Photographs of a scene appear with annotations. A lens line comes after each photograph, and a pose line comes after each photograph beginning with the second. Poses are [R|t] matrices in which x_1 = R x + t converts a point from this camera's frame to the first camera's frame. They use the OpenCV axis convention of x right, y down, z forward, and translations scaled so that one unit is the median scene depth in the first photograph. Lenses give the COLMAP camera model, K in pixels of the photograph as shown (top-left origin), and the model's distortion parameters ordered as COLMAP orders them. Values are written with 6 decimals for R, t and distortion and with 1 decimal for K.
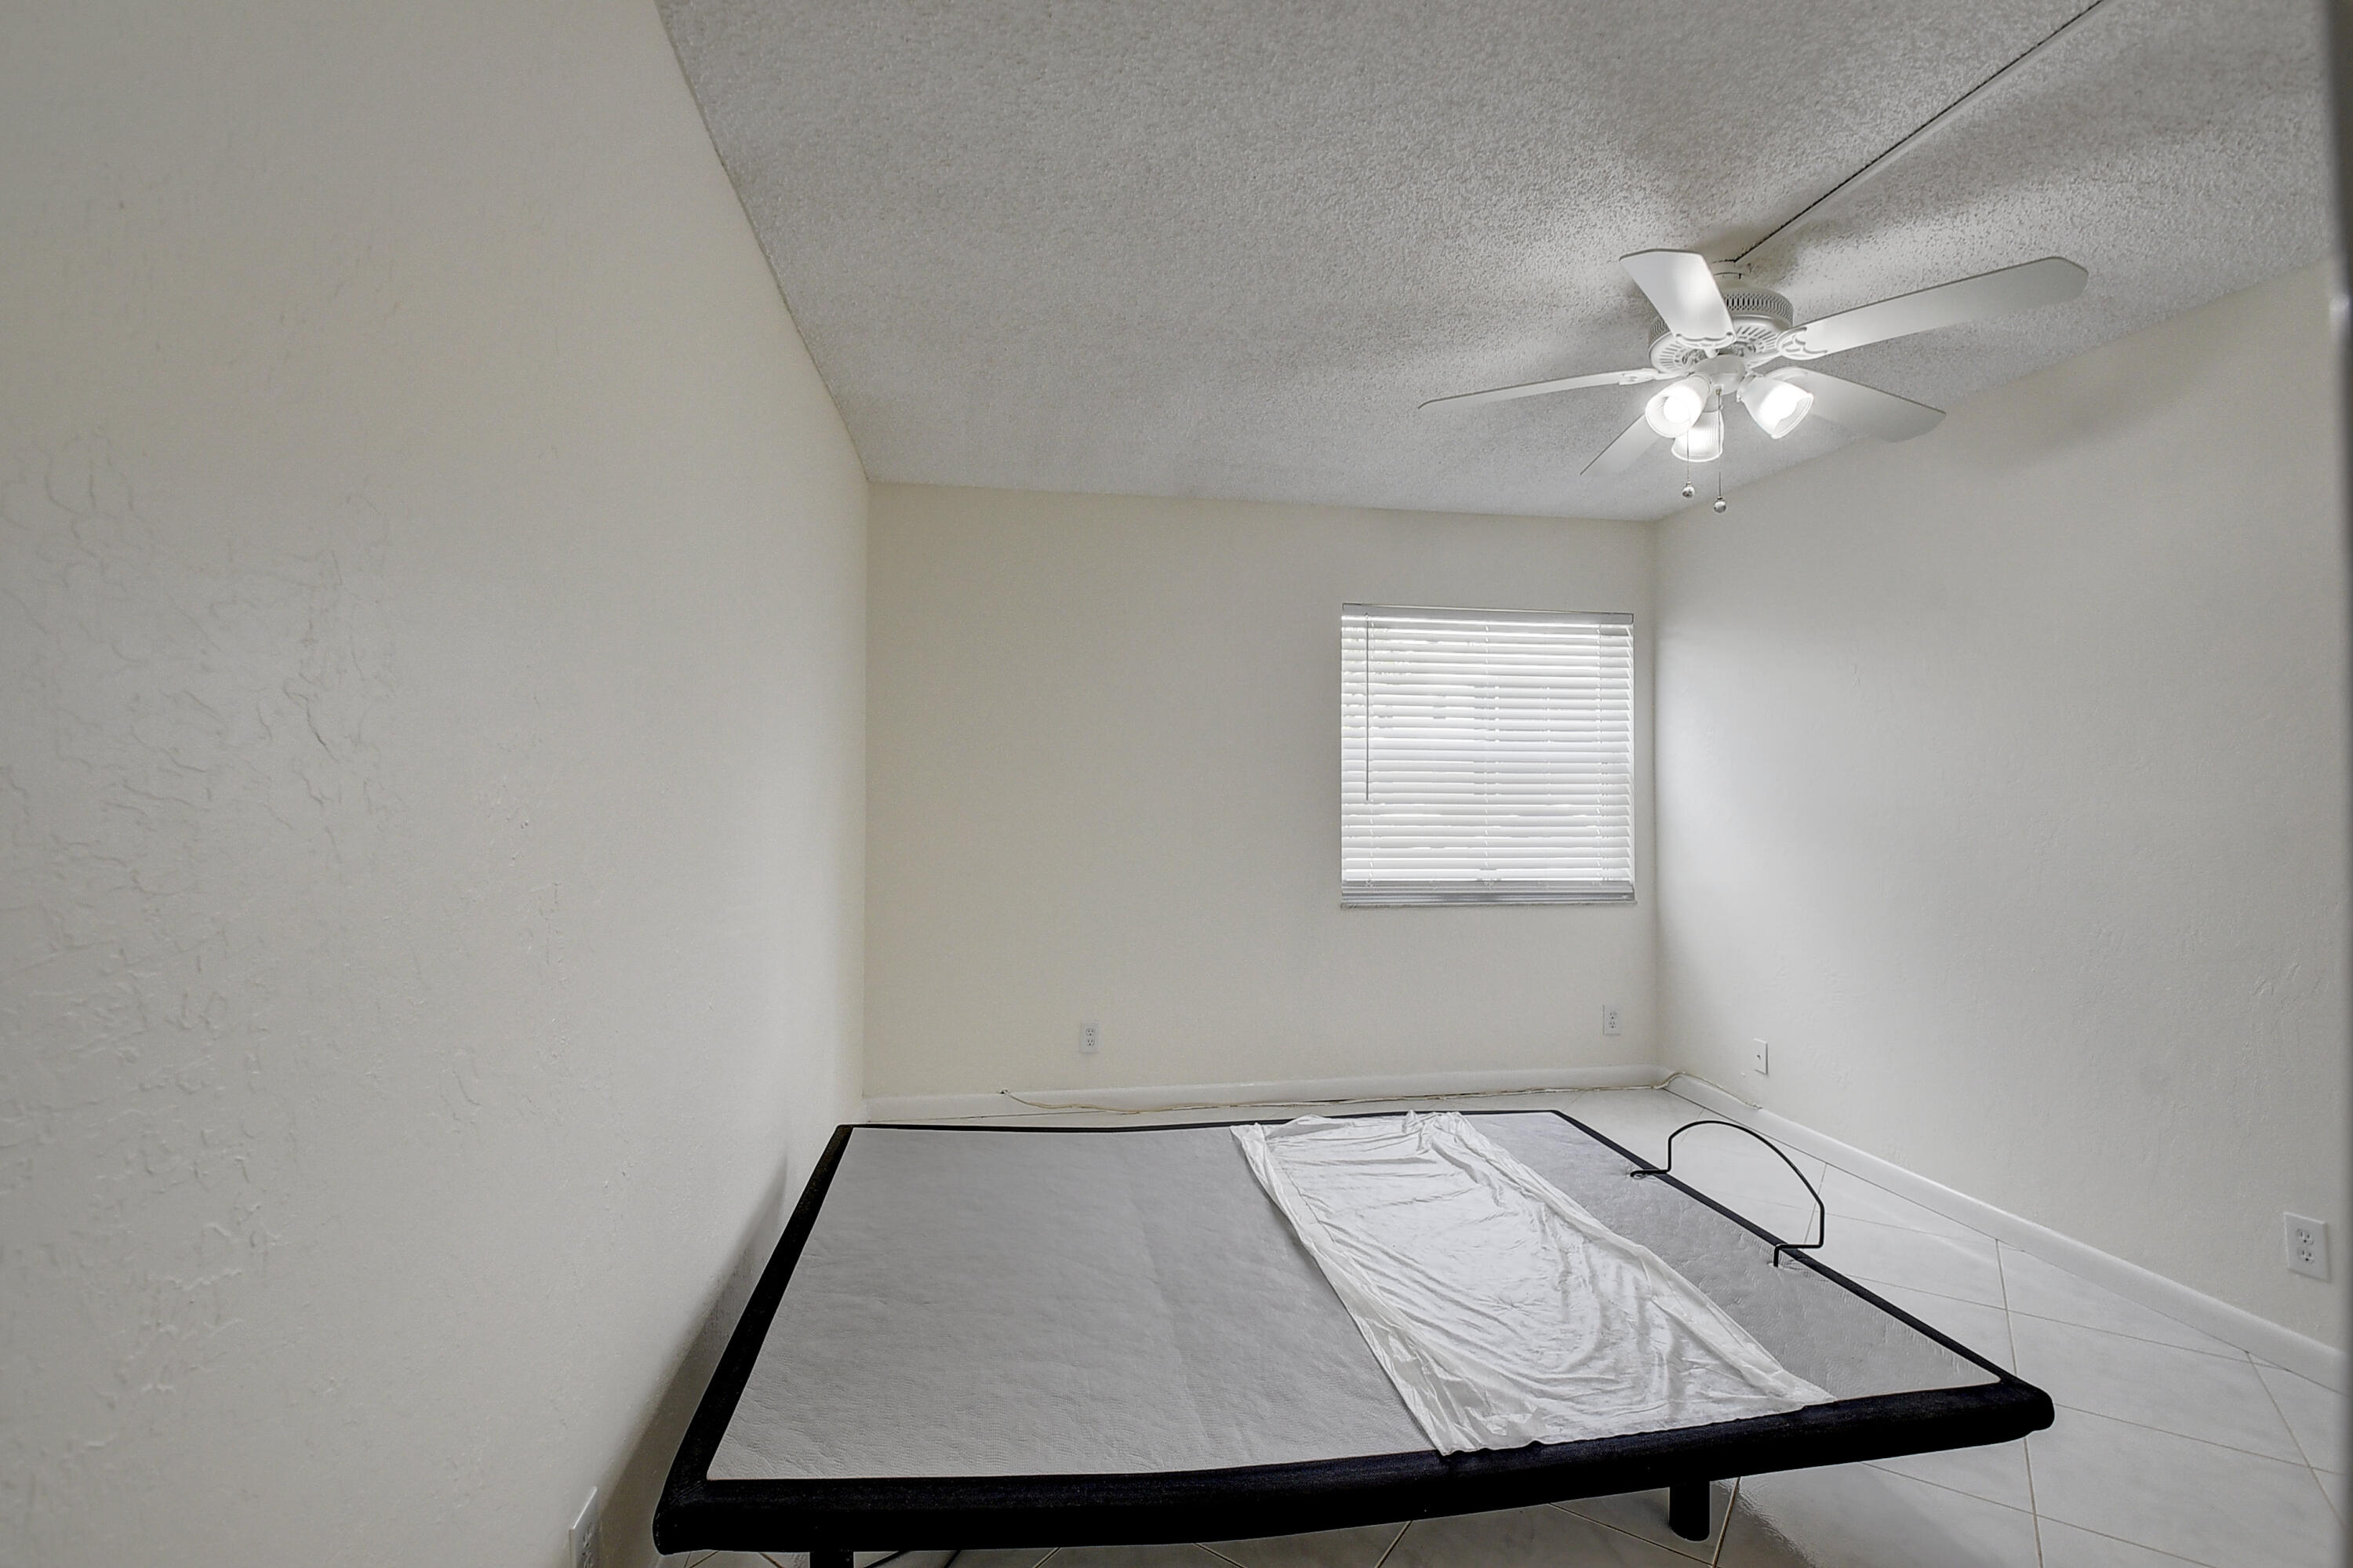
lens RADIAL K [[1068.3, 0, 1182.7], [0, 1068.3, 775.9], [0, 0, 1]] dist [0.004358, -0.005990]
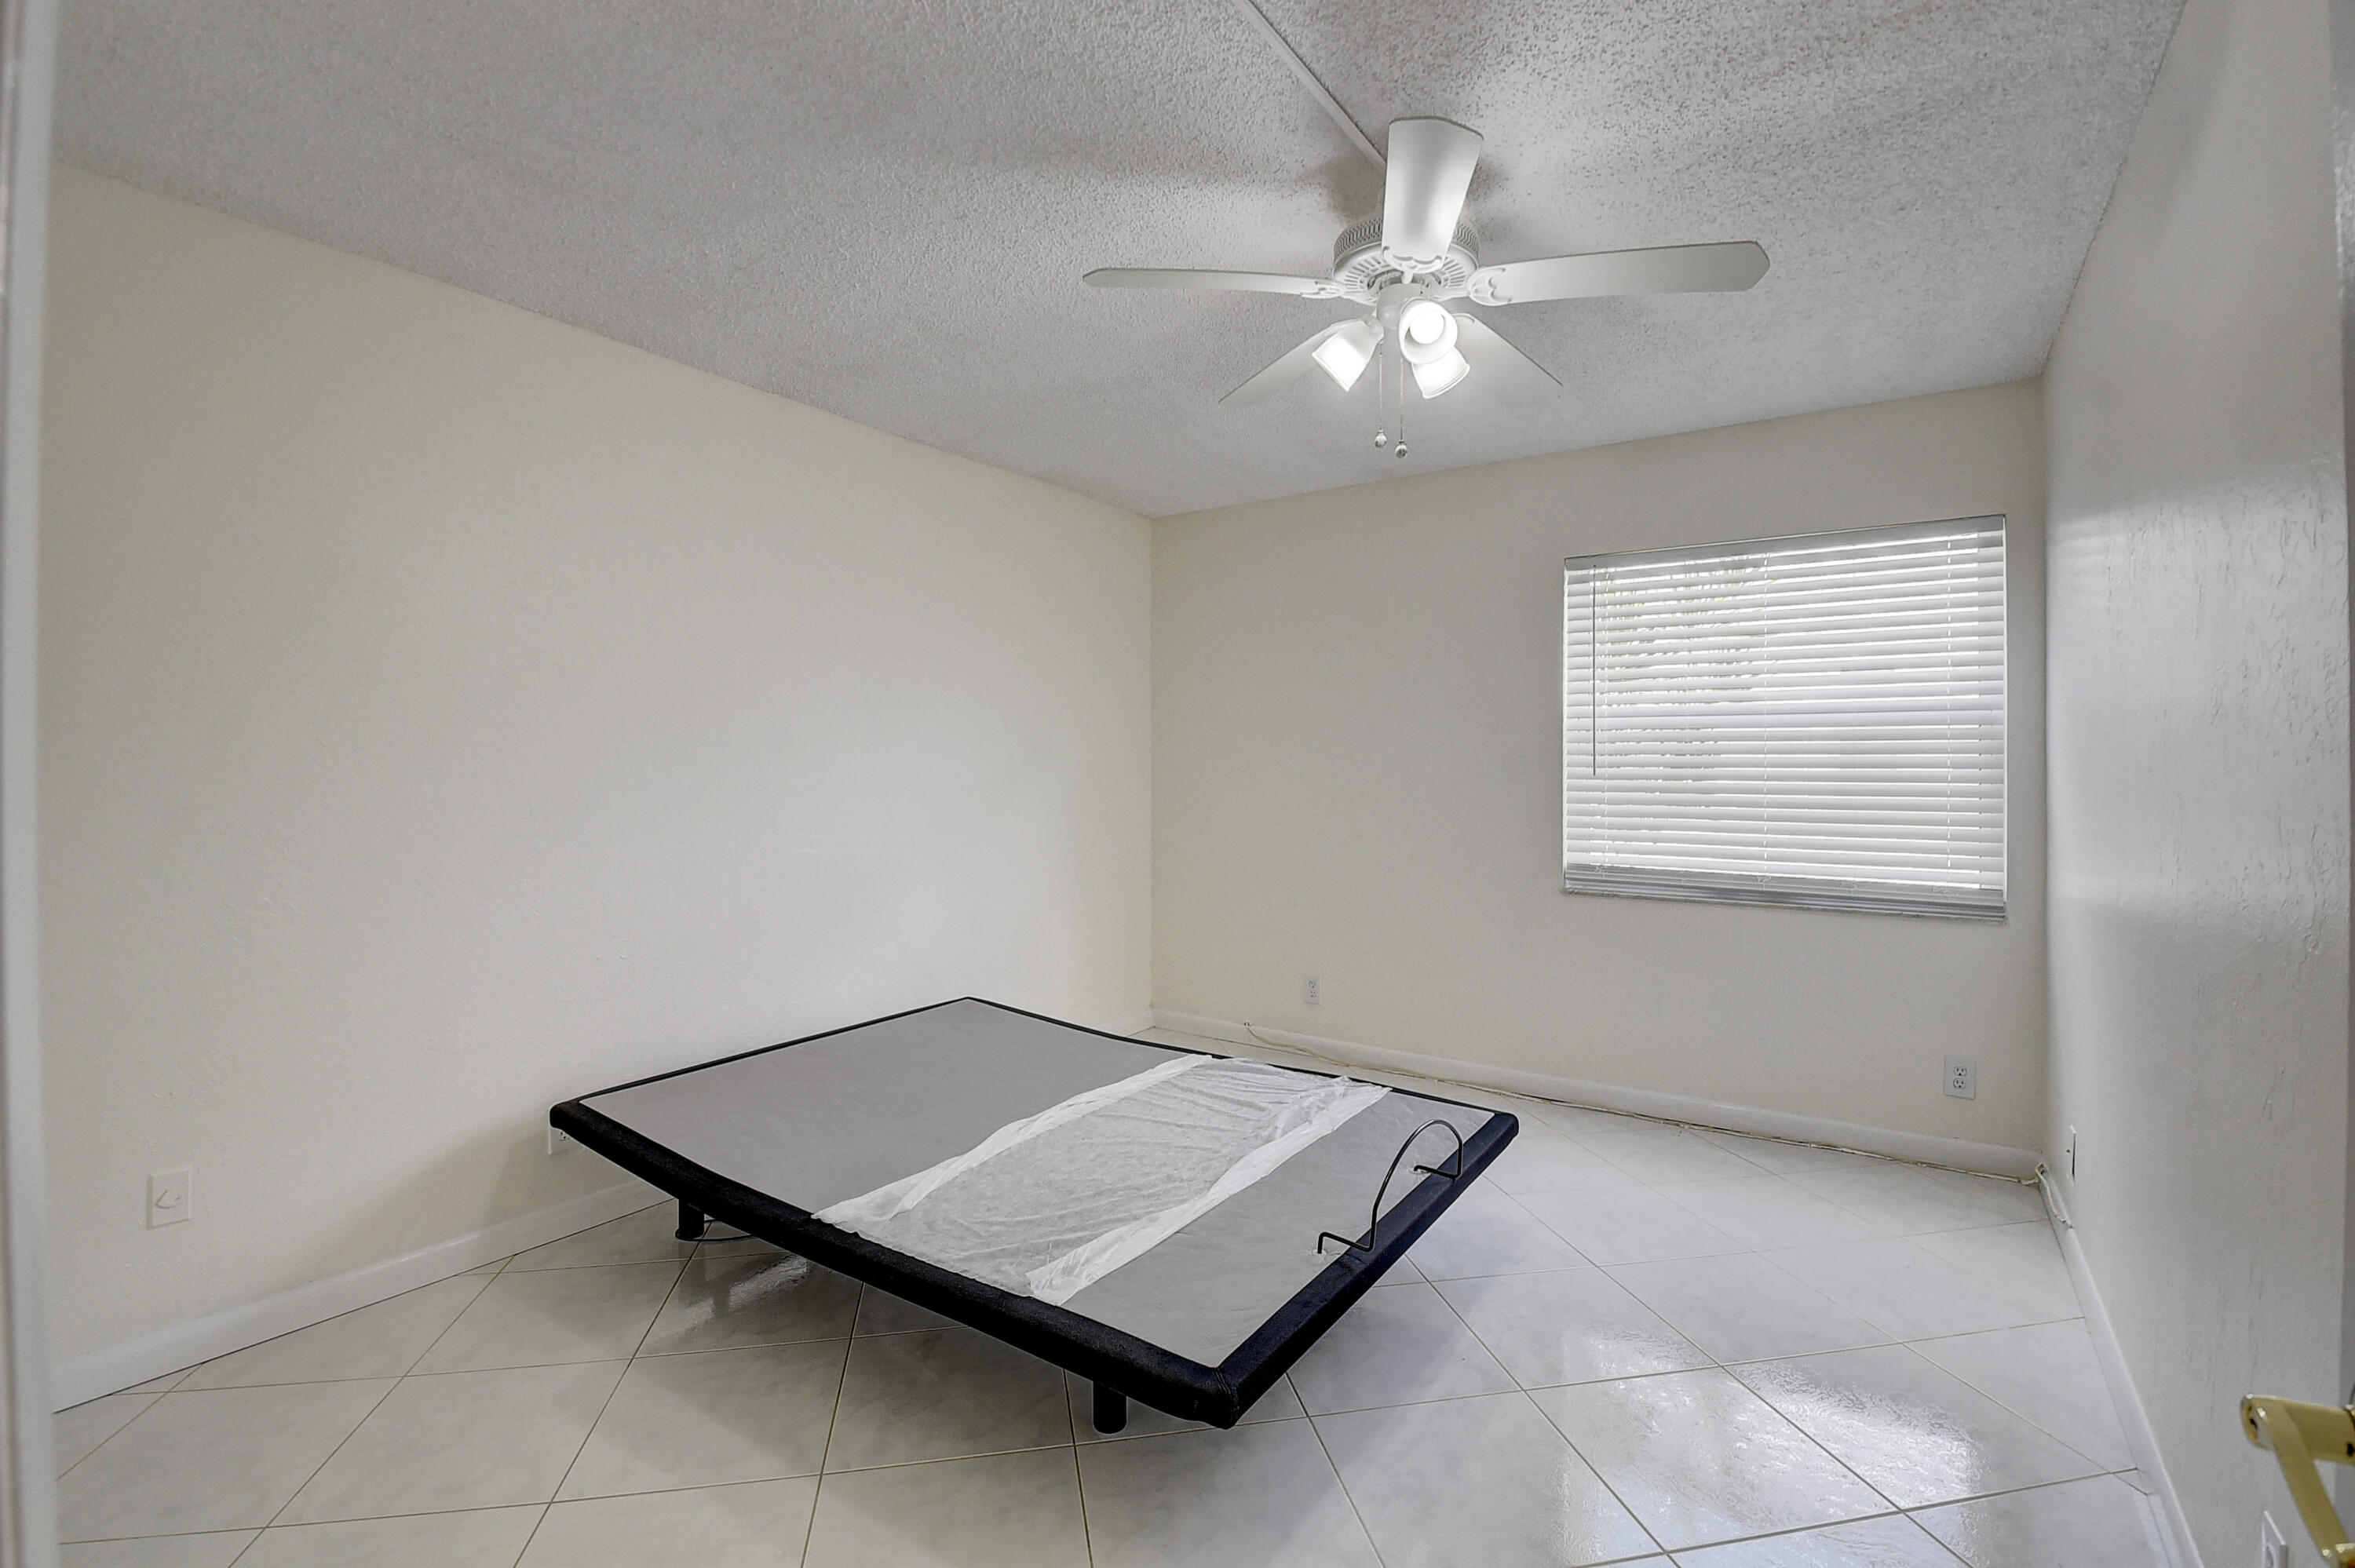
lens RADIAL K [[1069.0, 0, 1182.1], [0, 1069.0, 785.4], [0, 0, 1]] dist [0.004358, -0.005990]
pose [[0.710823, 0.009574, -0.703306, 0.563420], [0.006848, 0.999766, 0.020530, 0.010439], [0.703337, -0.019409, 0.710591, 0.120491]]
